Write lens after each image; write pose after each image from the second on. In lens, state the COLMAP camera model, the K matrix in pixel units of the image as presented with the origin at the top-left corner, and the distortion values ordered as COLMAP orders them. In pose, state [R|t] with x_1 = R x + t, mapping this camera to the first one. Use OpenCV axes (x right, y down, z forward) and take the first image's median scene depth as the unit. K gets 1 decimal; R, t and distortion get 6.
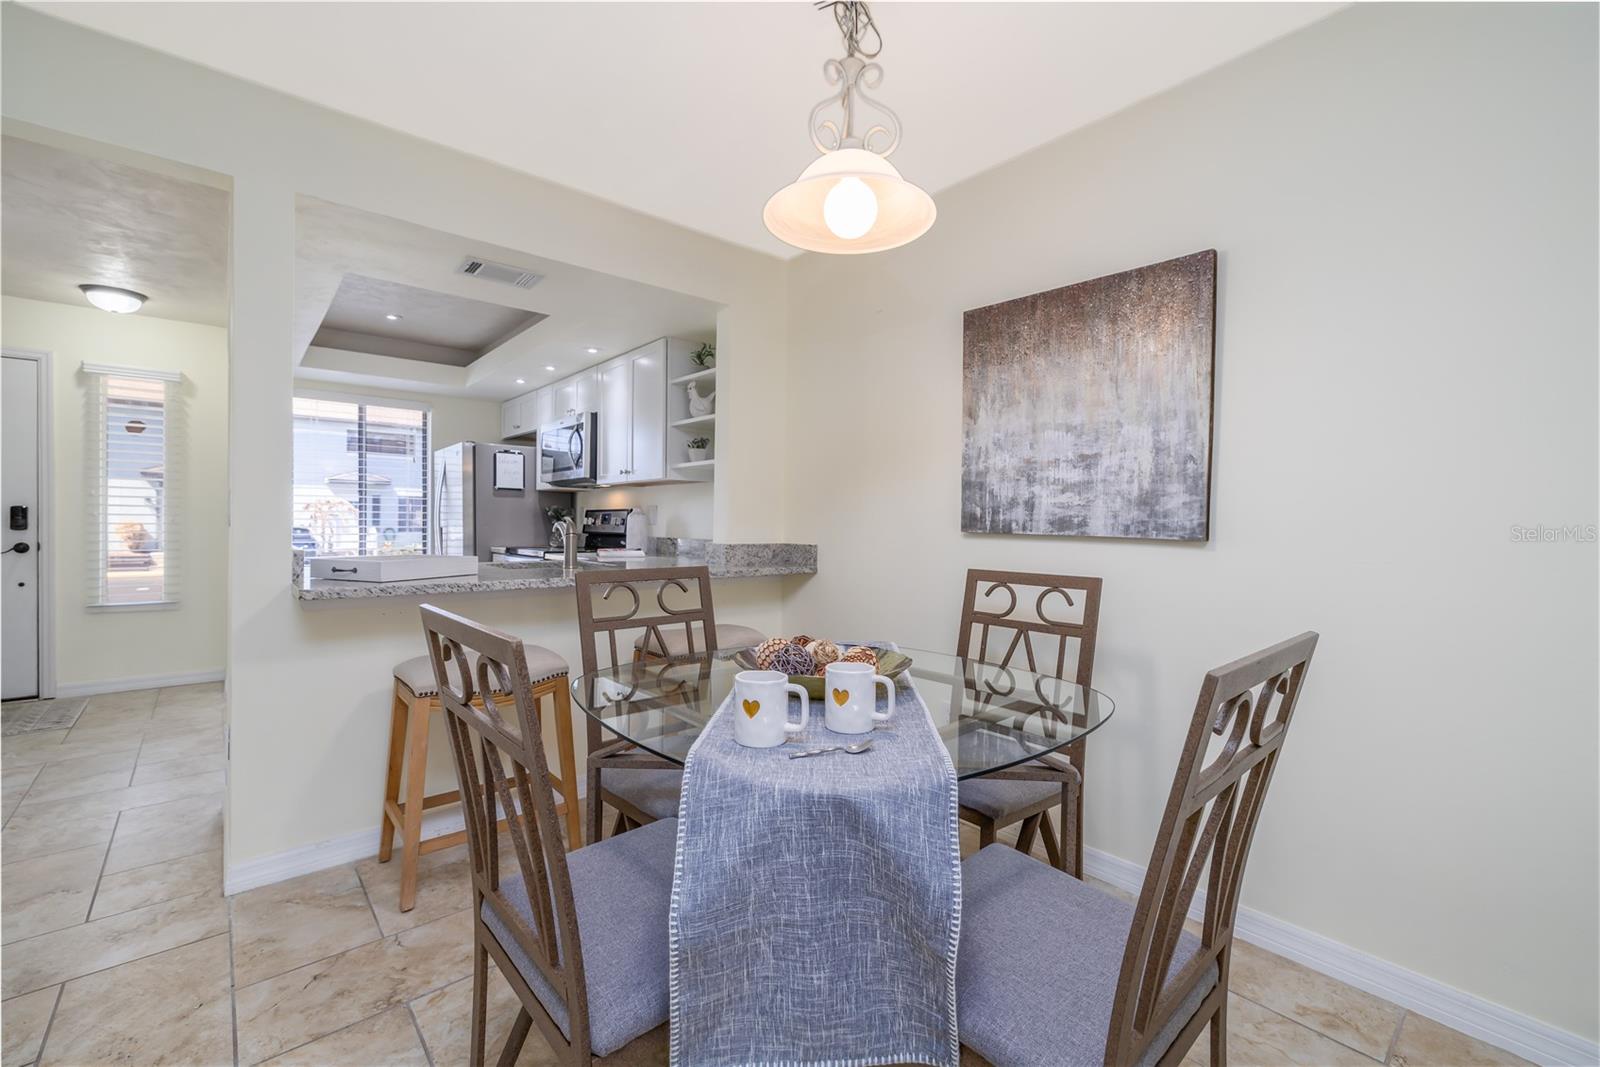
lens RADIAL K [[674.2, 0, 794.6], [0, 674.2, 525.2], [0, 0, 1]] dist [-0.001378, -0.000185]
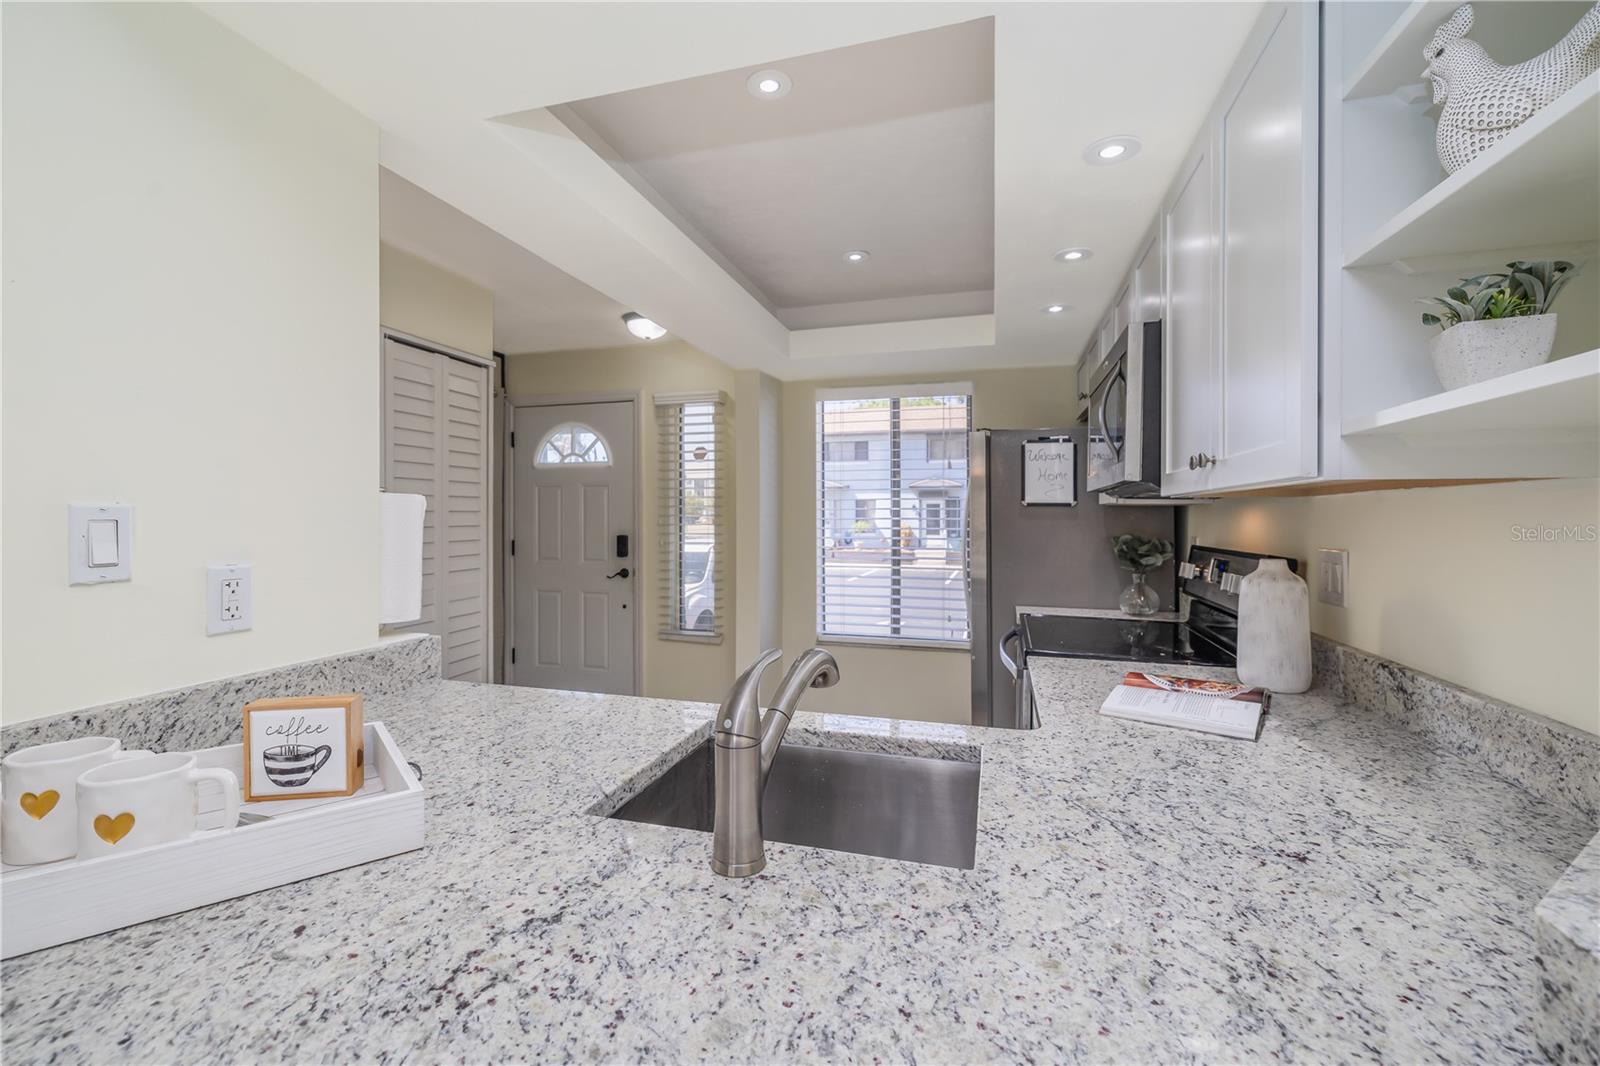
lens RADIAL K [[671.4, 0, 802.3], [0, 671.4, 512.9], [0, 0, 1]] dist [0.001986, 0.000273]
pose [[0.551089, -0.012970, -0.834345, -0.128825], [0.000072, 0.999880, -0.015495, -0.075673], [0.834446, 0.008479, 0.551024, 1.025924]]
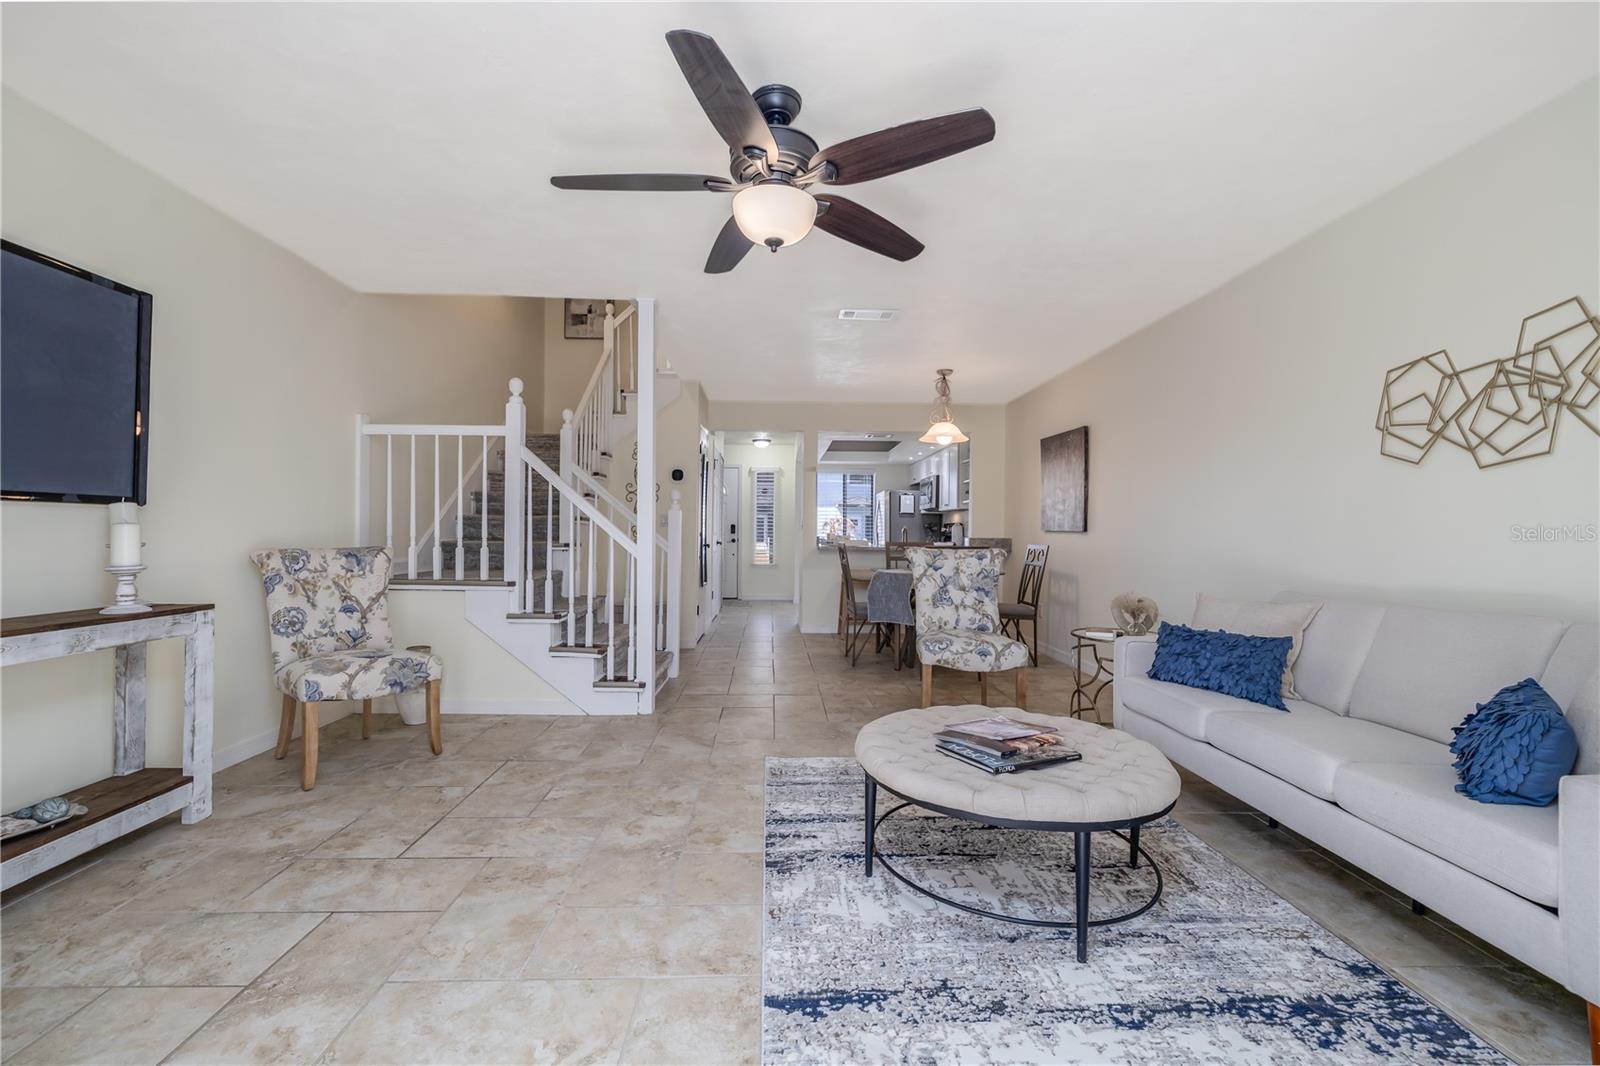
lens RADIAL K [[672.7, 0, 800.0], [0, 672.7, 533.0], [0, 0, 1]] dist [0.002008, 0.000272]
pose [[0.785690, -0.003016, -0.618613, 1.067813], [-0.003192, 0.999955, -0.008930, 0.043629], [0.618612, 0.008990, 0.785645, -1.426815]]
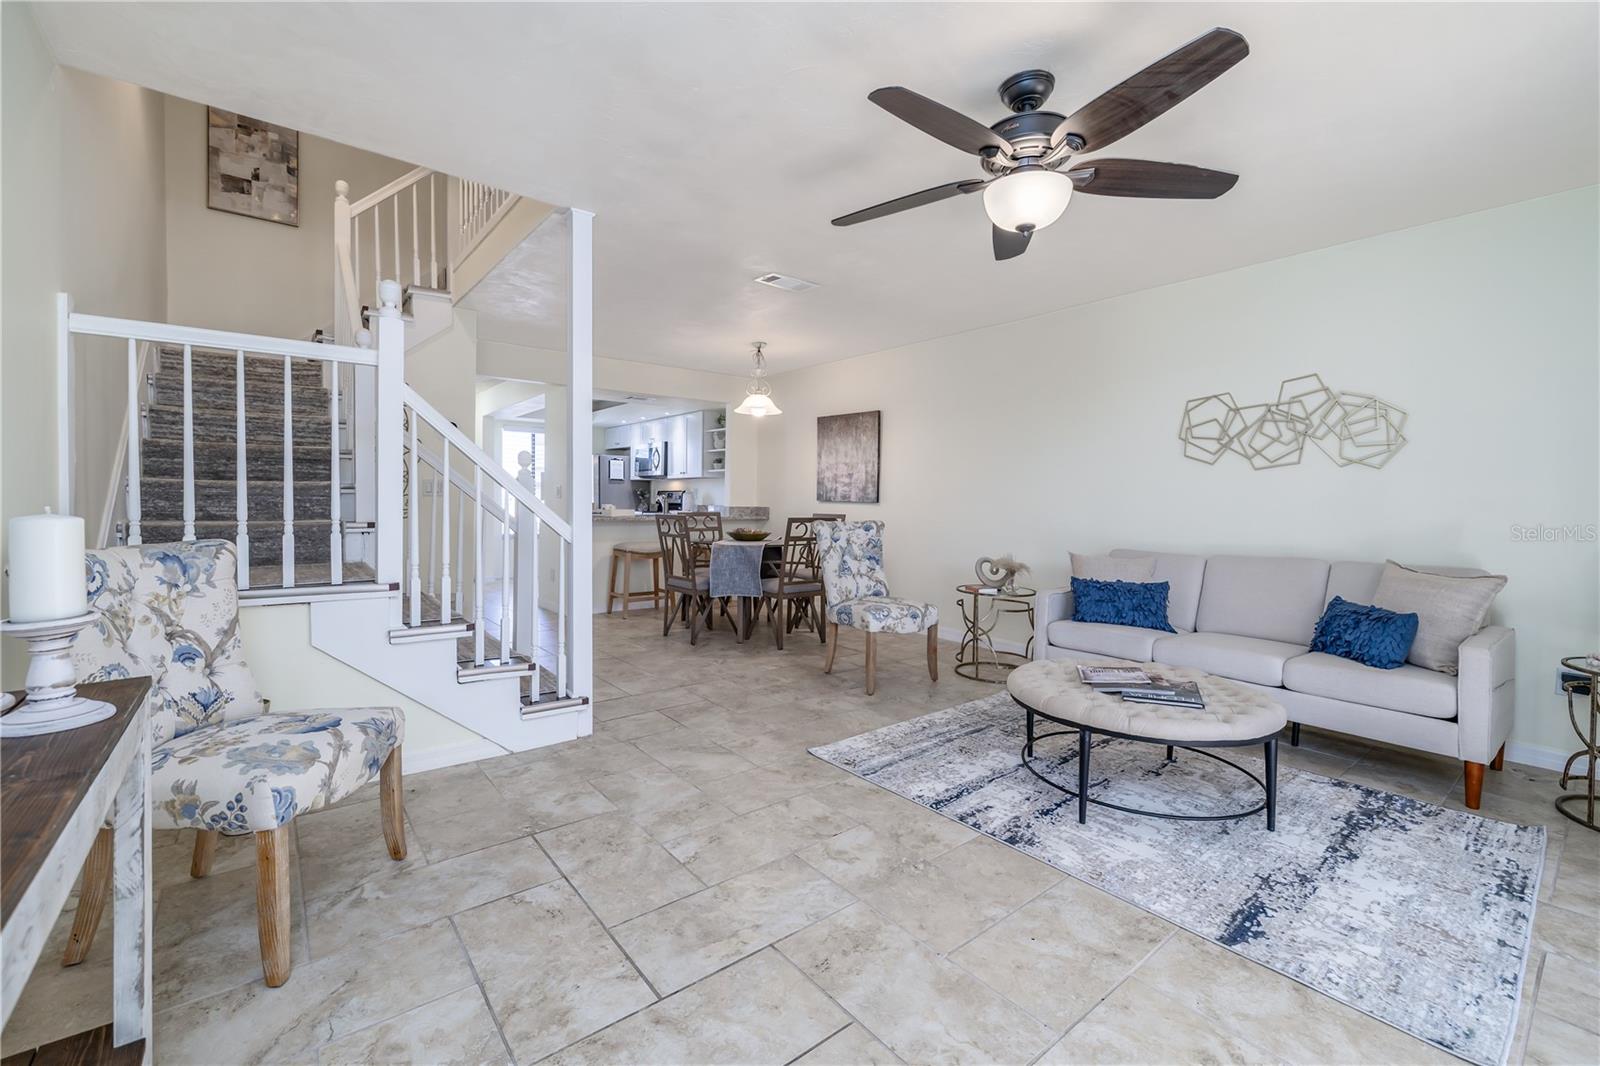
lens RADIAL K [[671.4, 0, 802.3], [0, 671.4, 512.9], [0, 0, 1]] dist [0.001986, 0.000273]
pose [[0.999672, 0.001301, -0.025589, 0.261417], [-0.000904, 0.999879, 0.015510, 0.017681], [0.025606, -0.015482, 0.999552, -1.645568]]
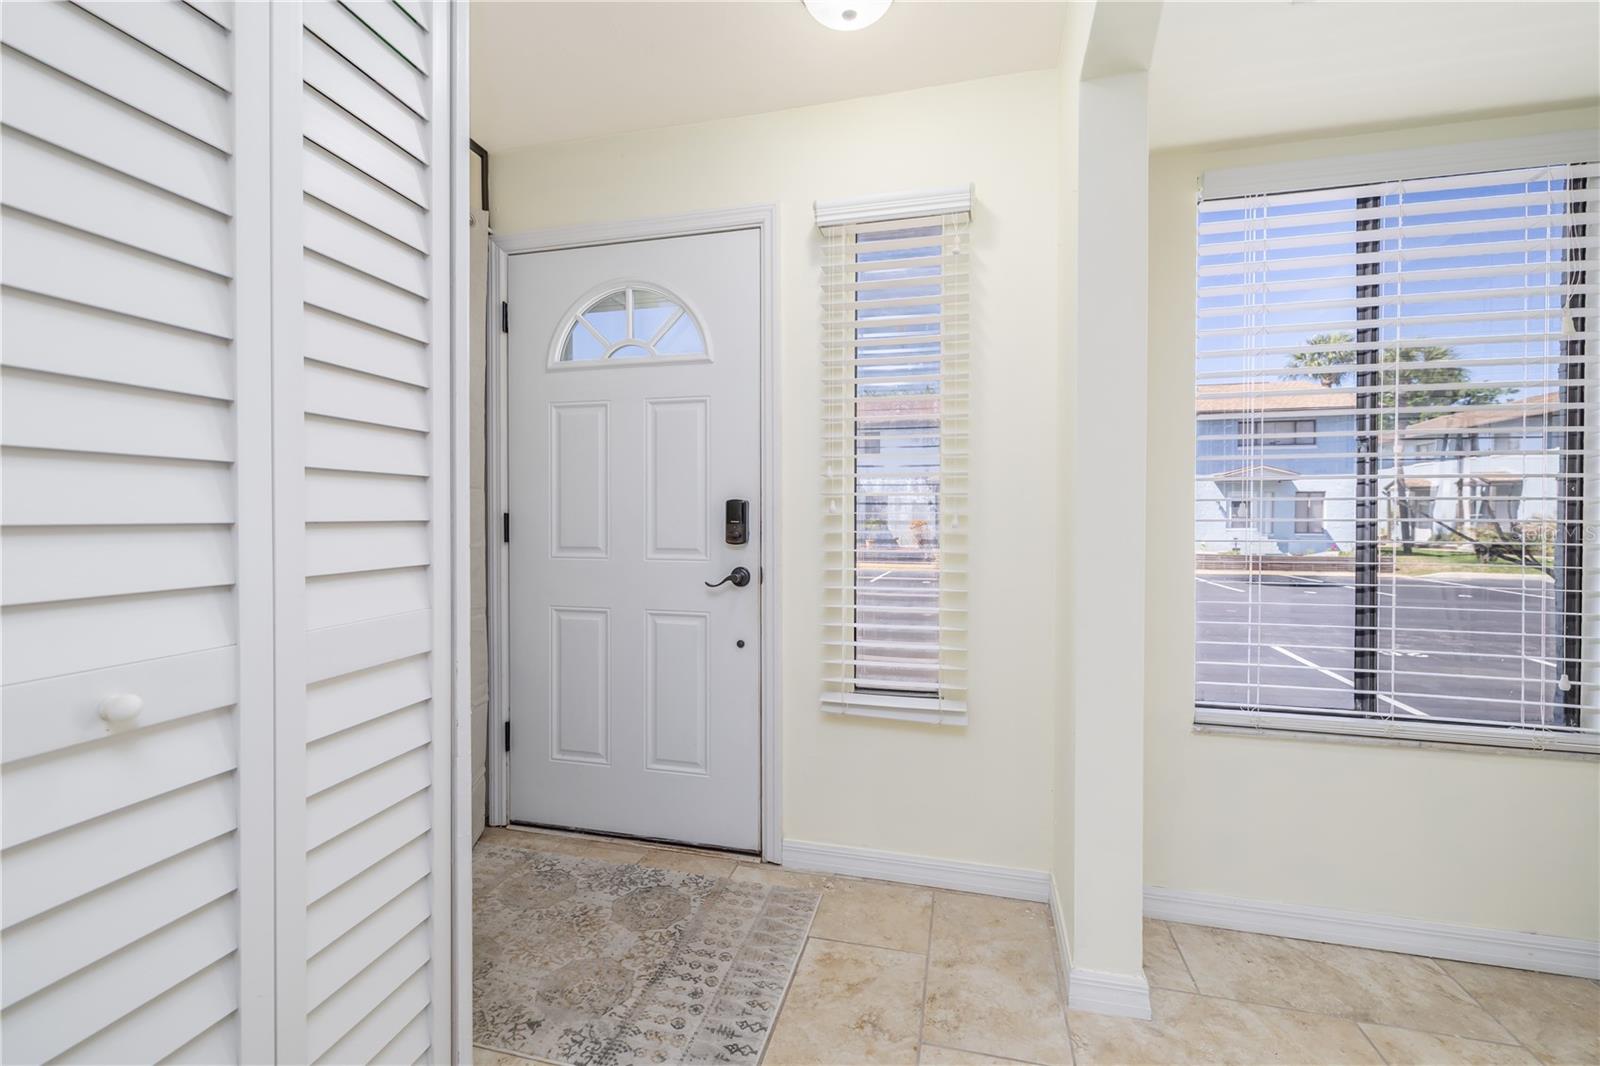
lens RADIAL K [[692.4, 0, 798.4], [0, 692.4, 523.6], [0, 0, 1]] dist [0.000404, 0.000114]
pose [[0.581332, 0.004250, -0.813656, -1.075554], [-0.002121, 0.999991, 0.003709, -0.017983], [0.813664, -0.000430, 0.581335, 1.146579]]
